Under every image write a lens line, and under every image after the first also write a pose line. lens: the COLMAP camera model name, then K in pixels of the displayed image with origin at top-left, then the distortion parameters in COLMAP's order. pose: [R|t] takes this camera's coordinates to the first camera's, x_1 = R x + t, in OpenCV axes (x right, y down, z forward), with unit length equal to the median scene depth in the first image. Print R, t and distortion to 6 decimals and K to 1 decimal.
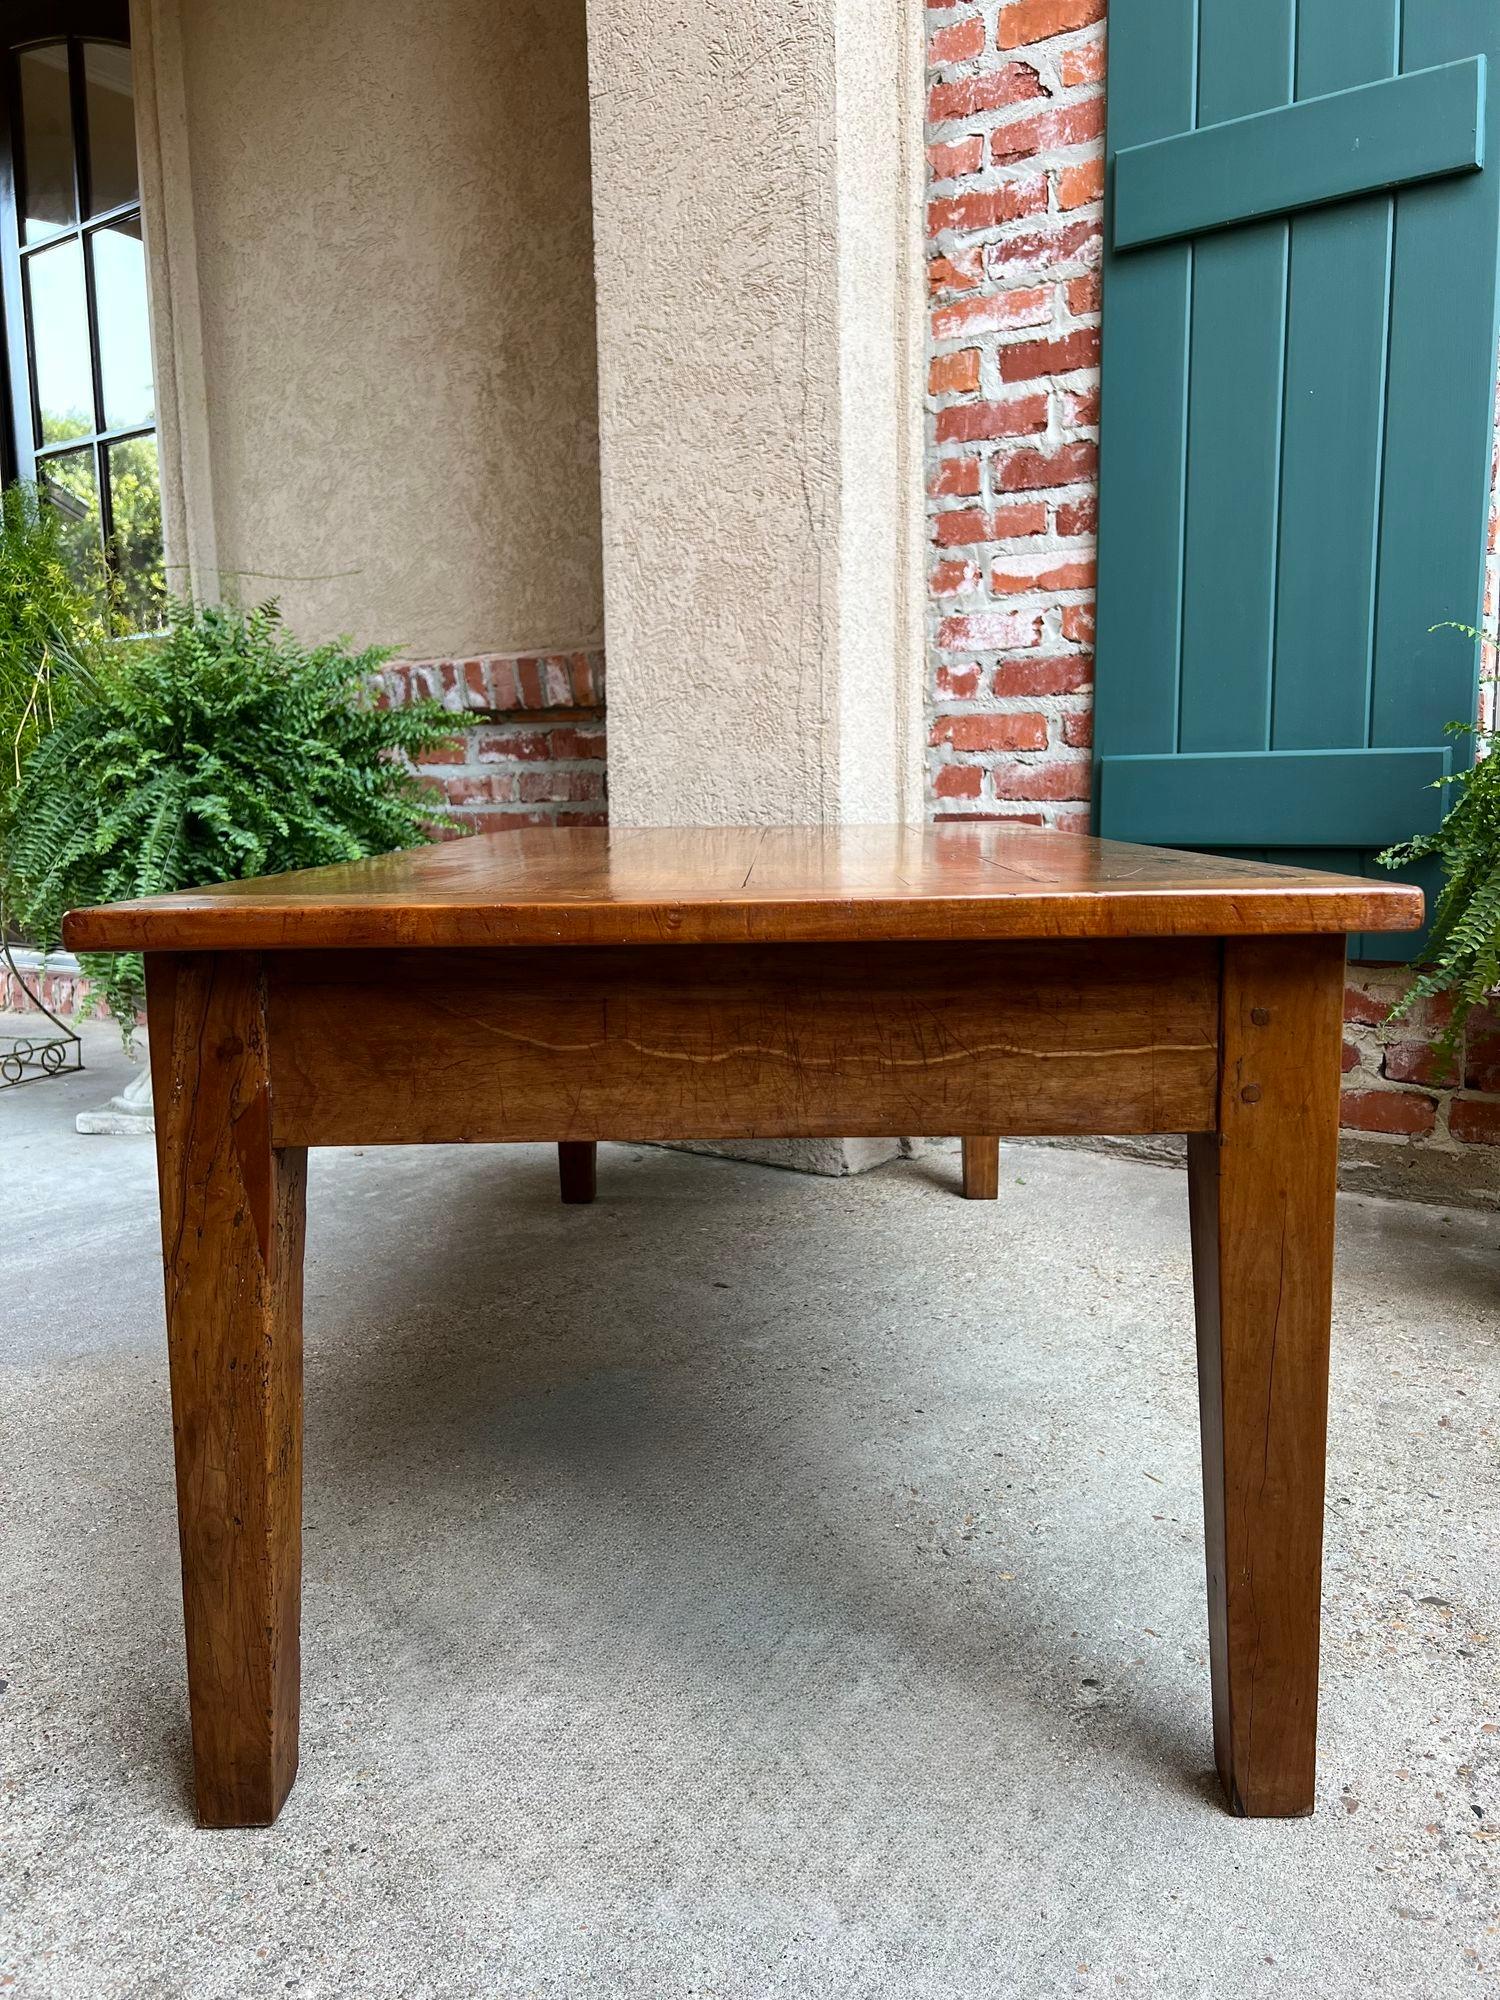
lens RADIAL K [[1507.7, 0, 766.2], [0, 1507.7, 1005.2], [0, 0, 1]] dist [0.051611, -0.066389]
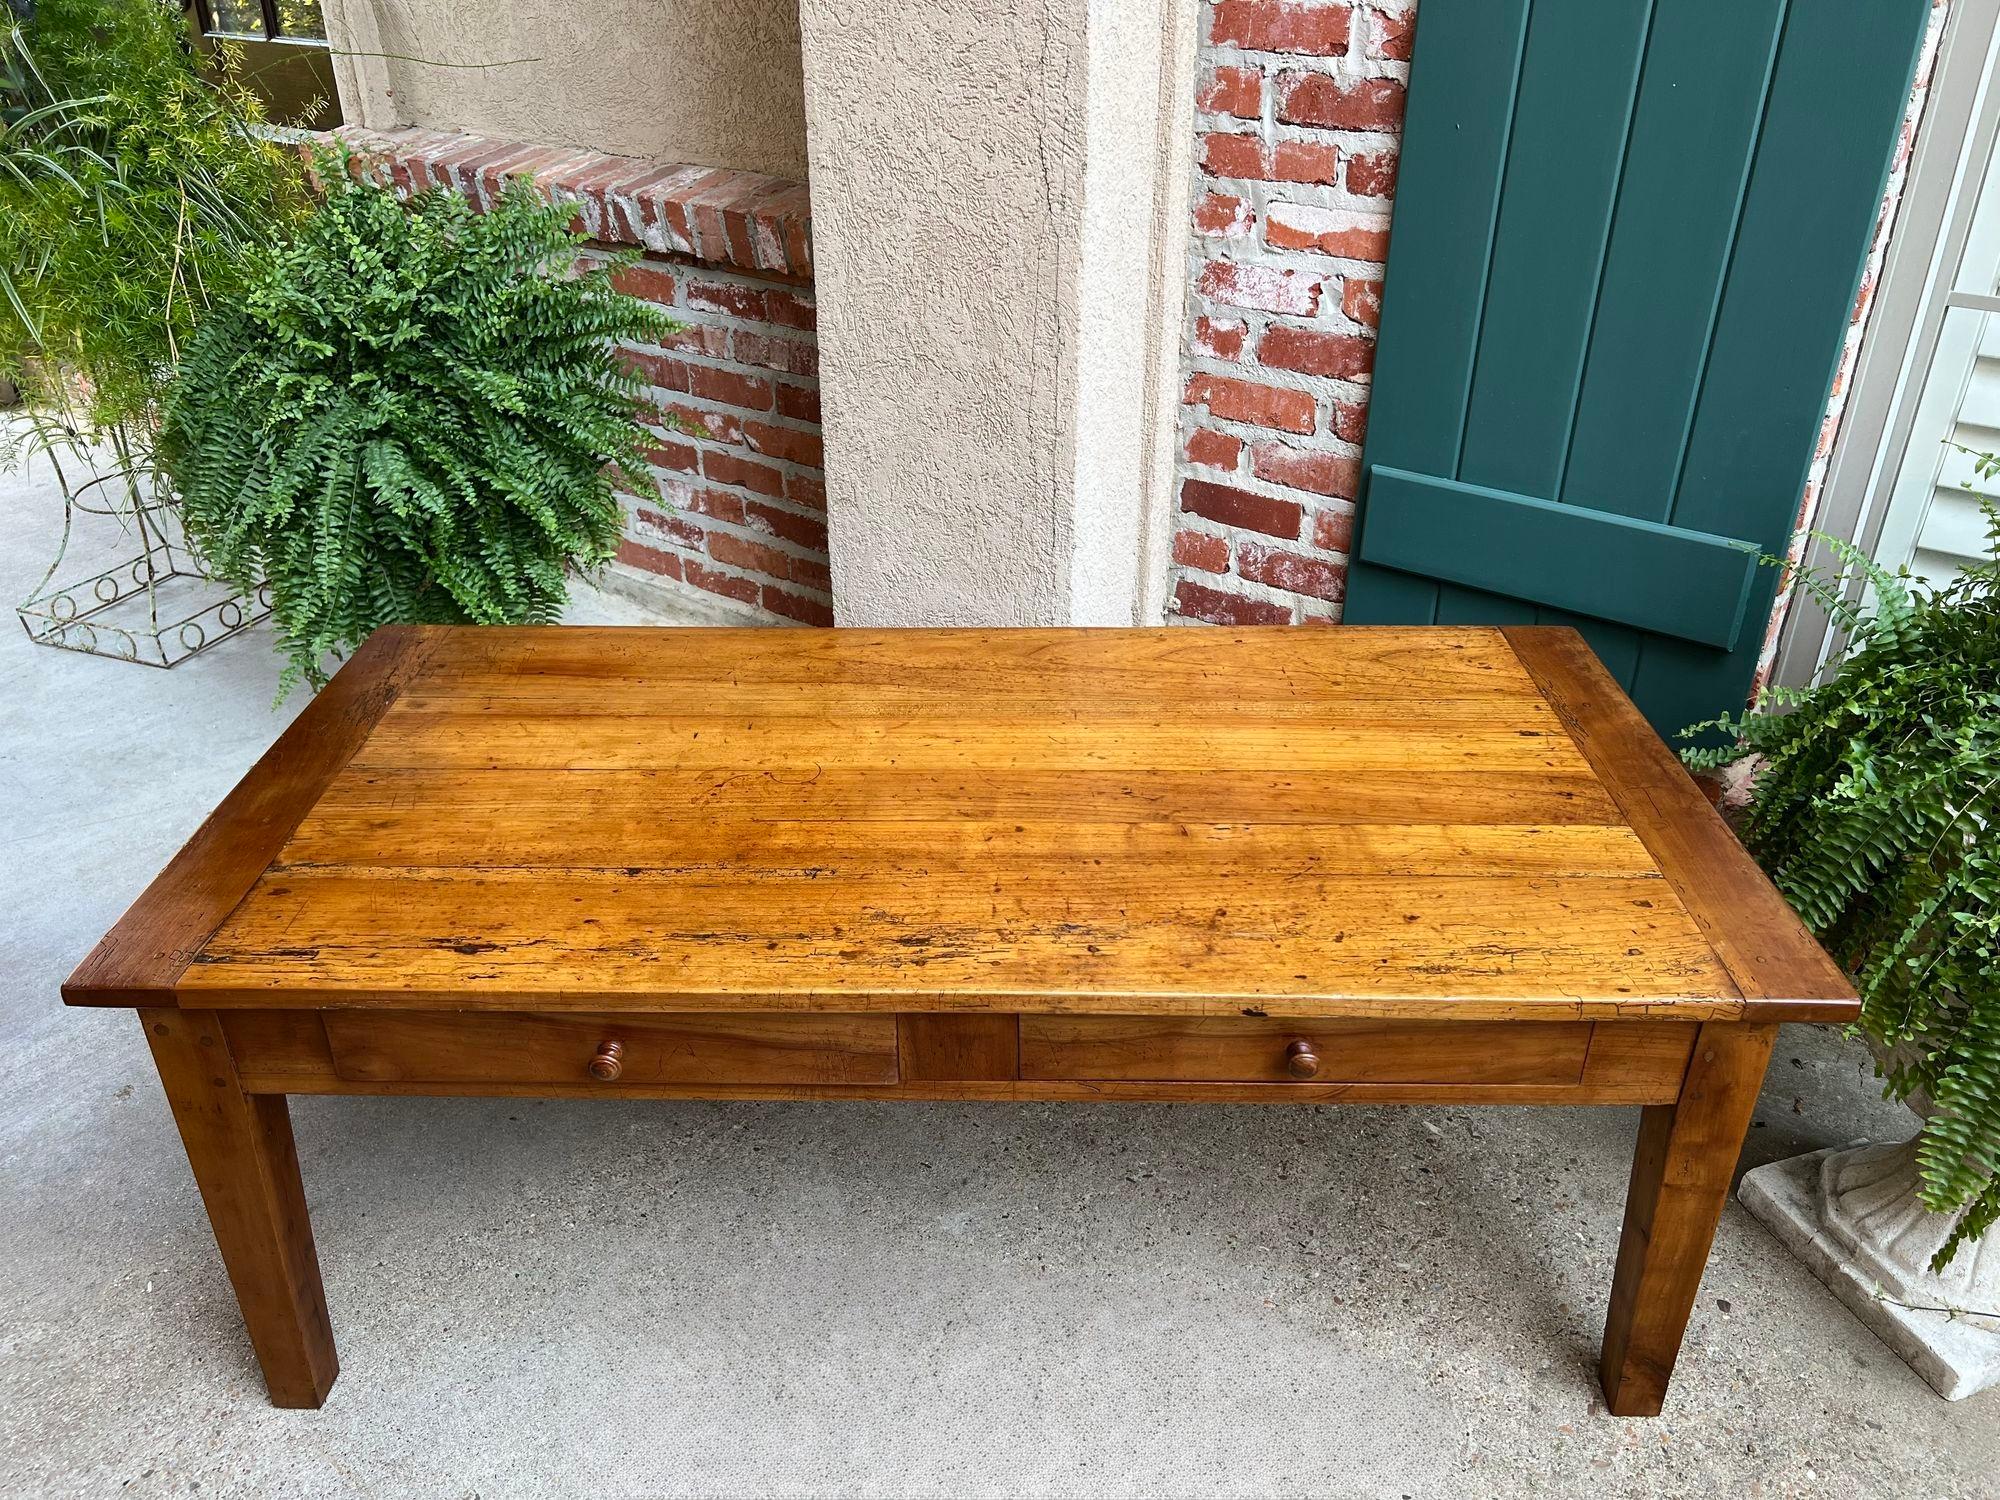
lens RADIAL K [[1513.0, 0, 1005.9], [0, 1513.0, 746.0], [0, 0, 1]] dist [0.035042, -0.034379]
pose [[0.999375, 0.027821, -0.021803, 0.030148], [-0.018224, 0.934086, 0.356584, -0.311745], [0.030286, -0.355964, 0.934009, 0.100477]]
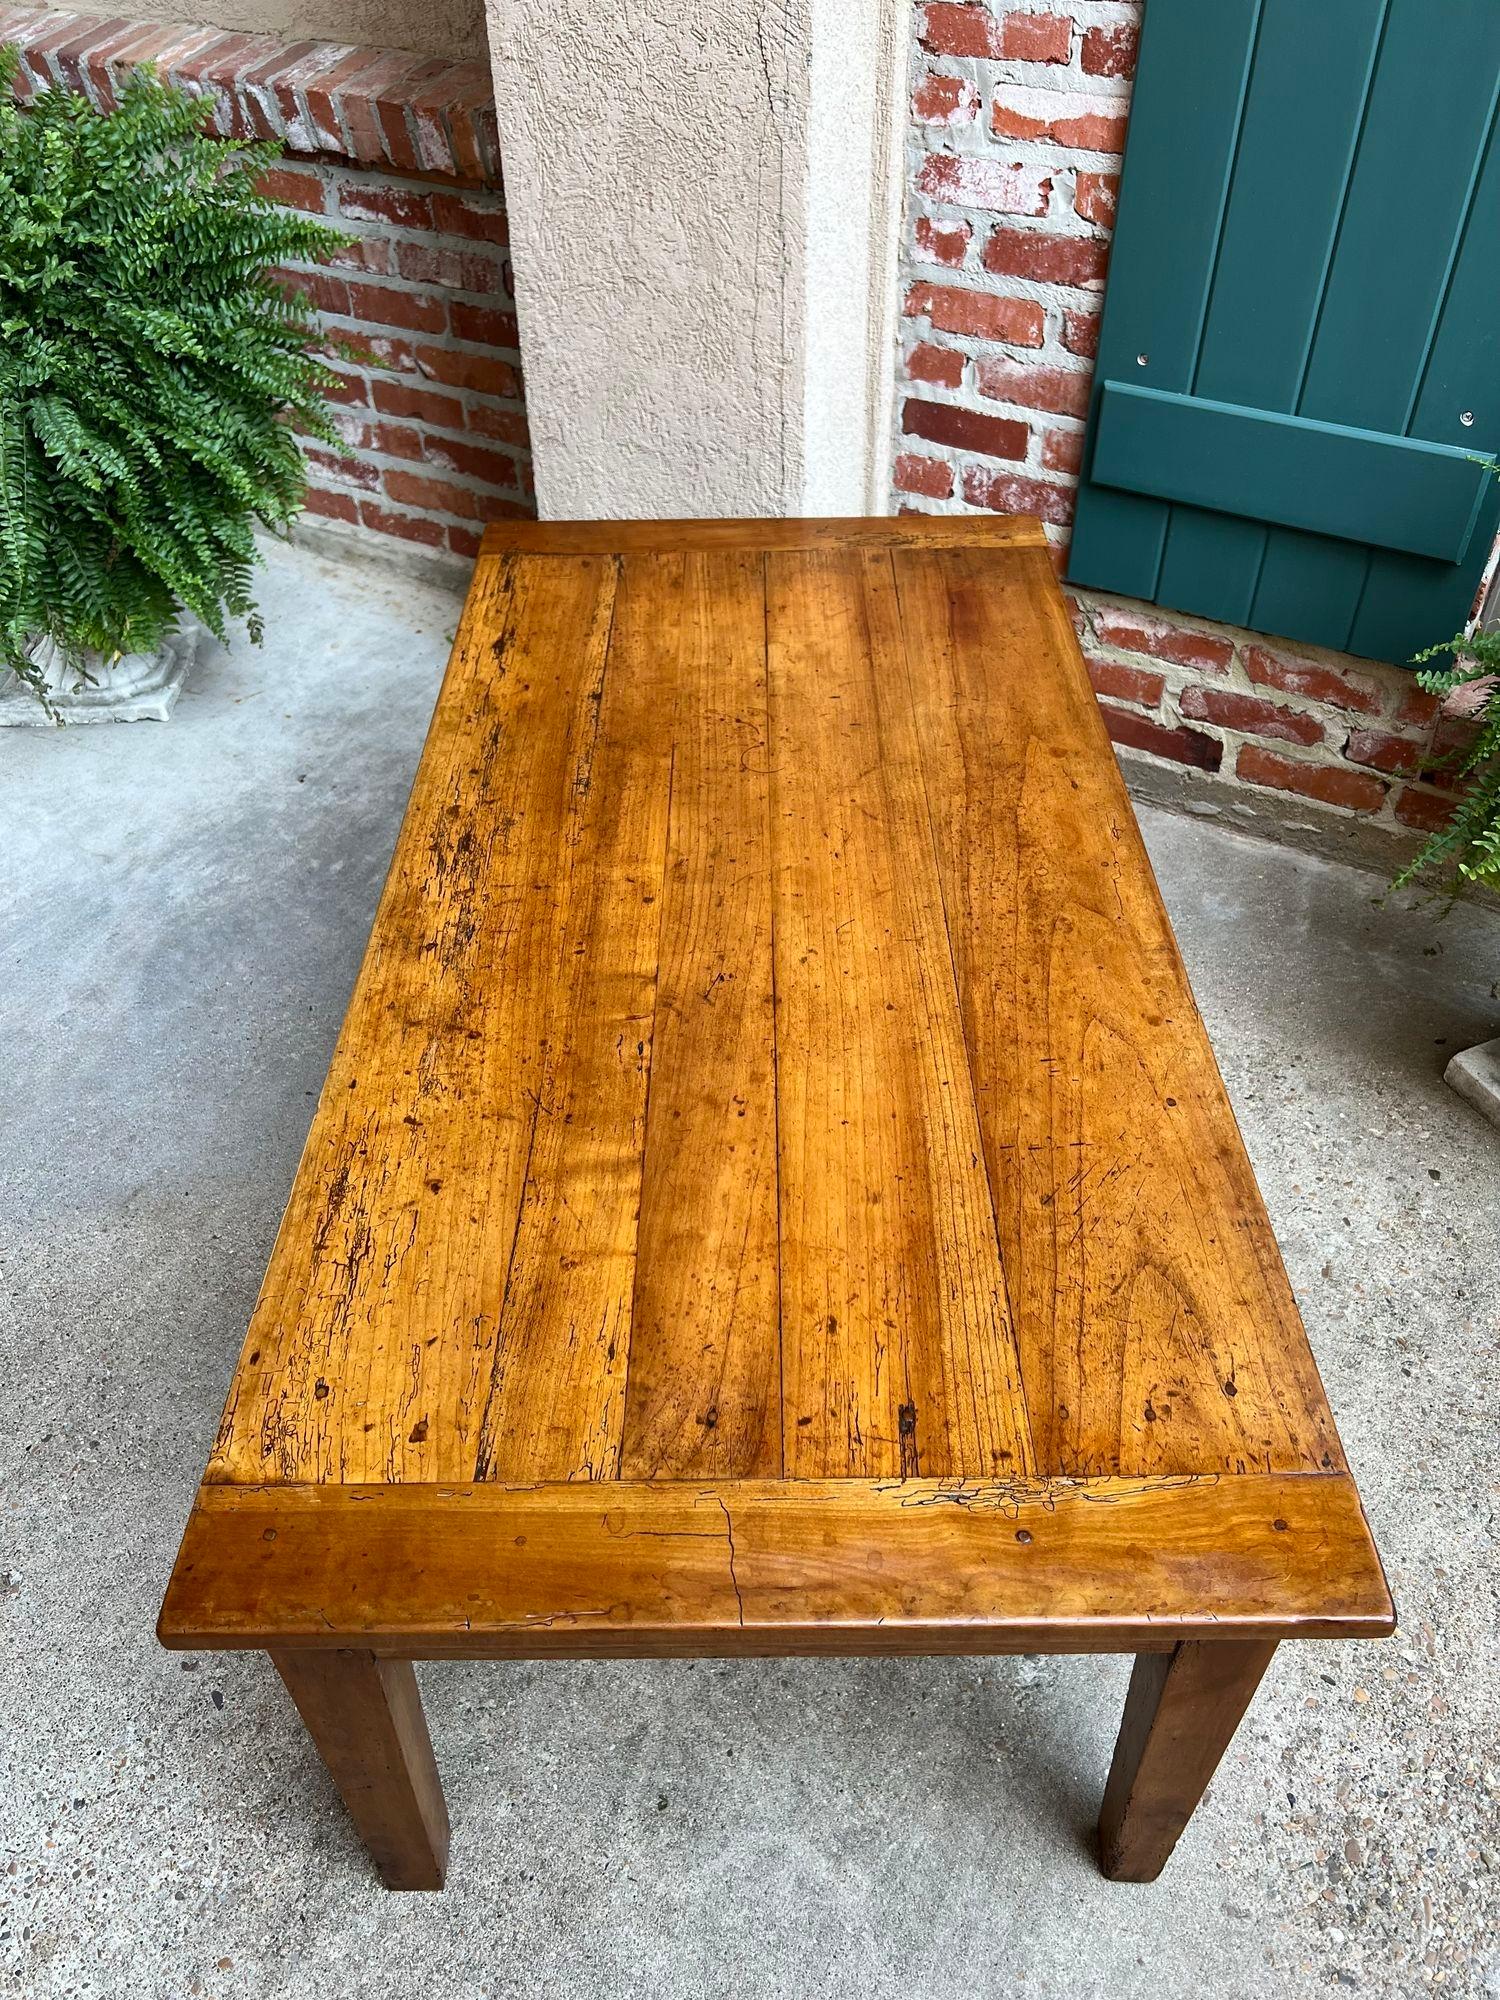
lens RADIAL K [[1516.2, 0, 749.6], [0, 1516.2, 1002.2], [0, 0, 1]] dist [0.034323, -0.033160]
pose [[0.998221, -0.041083, 0.043199, -0.031070], [0.009781, 0.827677, 0.561119, -0.347333], [-0.058807, -0.559699, 0.826607, 0.091429]]
